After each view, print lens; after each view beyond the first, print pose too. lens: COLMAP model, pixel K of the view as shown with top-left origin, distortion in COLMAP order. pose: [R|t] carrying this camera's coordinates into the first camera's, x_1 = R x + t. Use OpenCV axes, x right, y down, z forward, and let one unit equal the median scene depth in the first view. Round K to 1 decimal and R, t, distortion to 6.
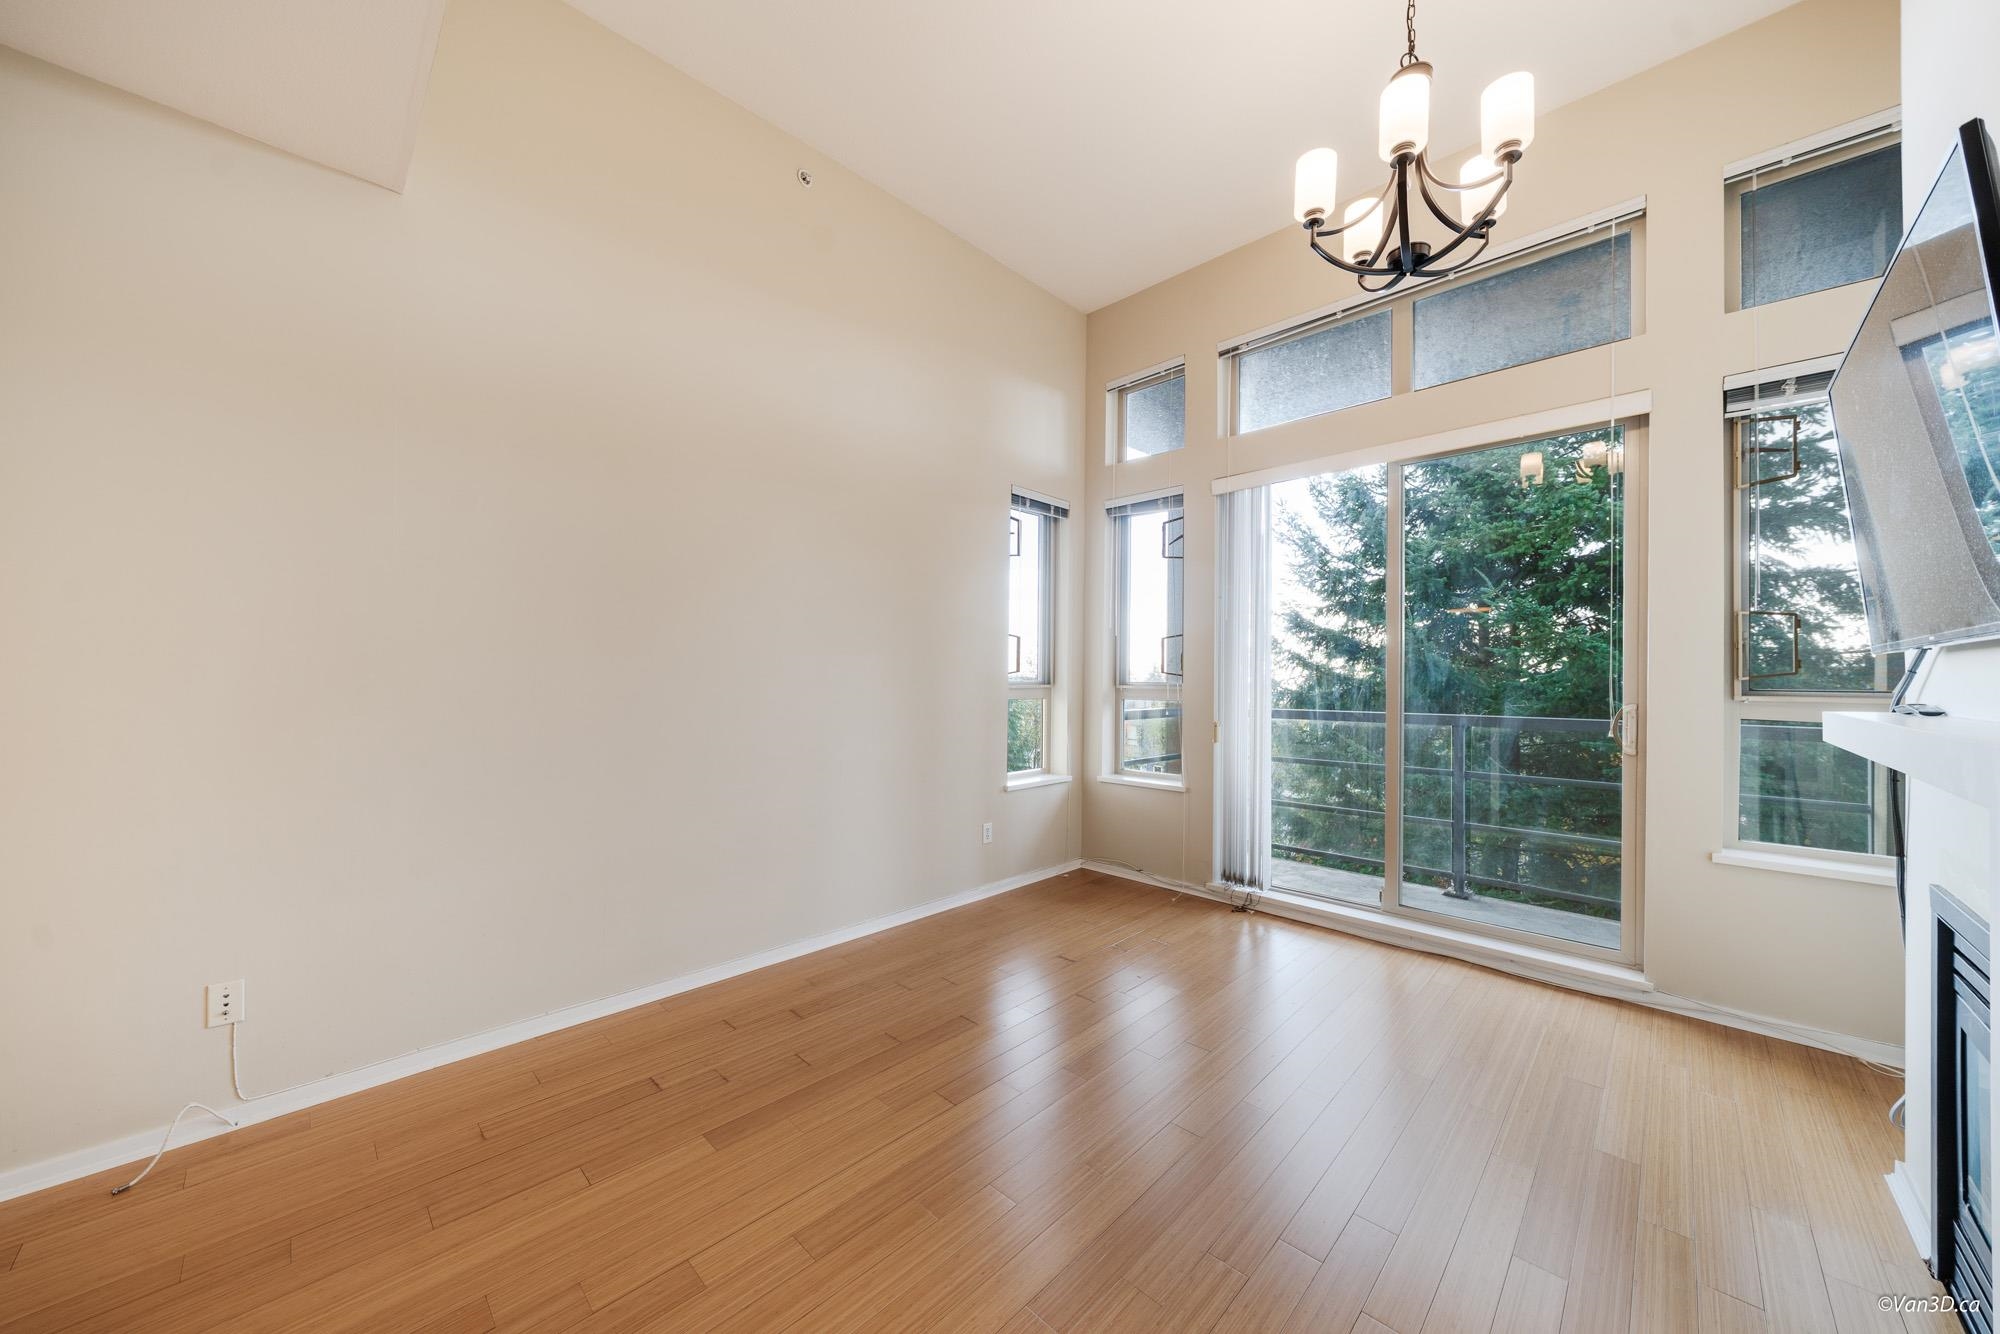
lens RADIAL K [[694.8, 0, 1000.0], [0, 694.8, 667.0], [0, 0, 1]] dist [0.000464, 0.000030]
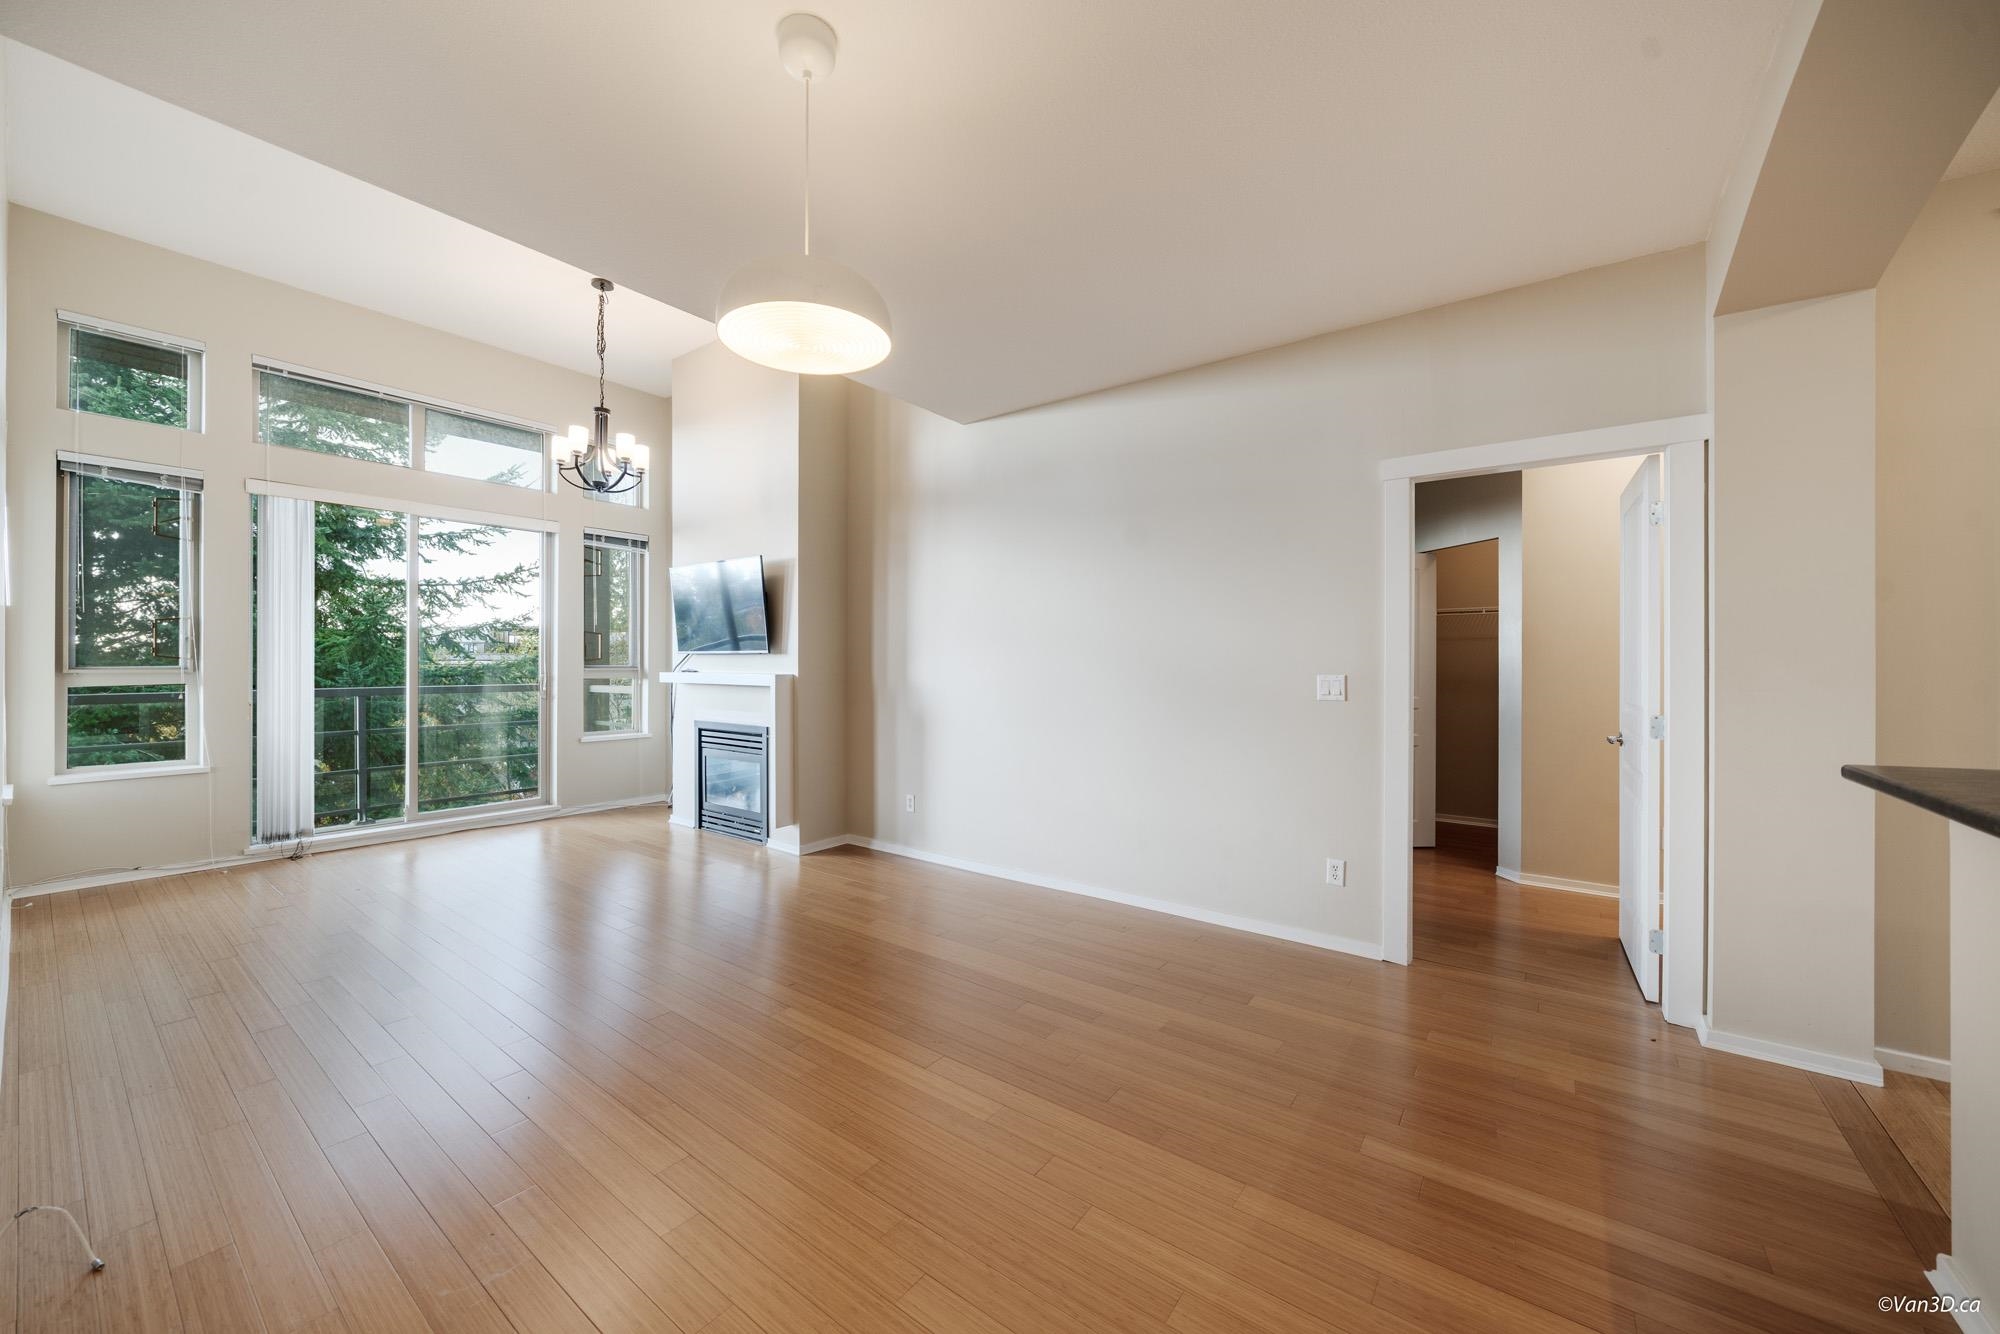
lens RADIAL K [[748.6, 0, 1000.0], [0, 748.6, 667.0], [0, 0, 1]] dist [0.001043, 0.000085]
pose [[-0.128363, -0.008925, 0.991687, -1.183731], [-0.014911, 0.999864, 0.007069, -0.001658], [-0.991615, -0.013880, -0.128479, -0.018320]]
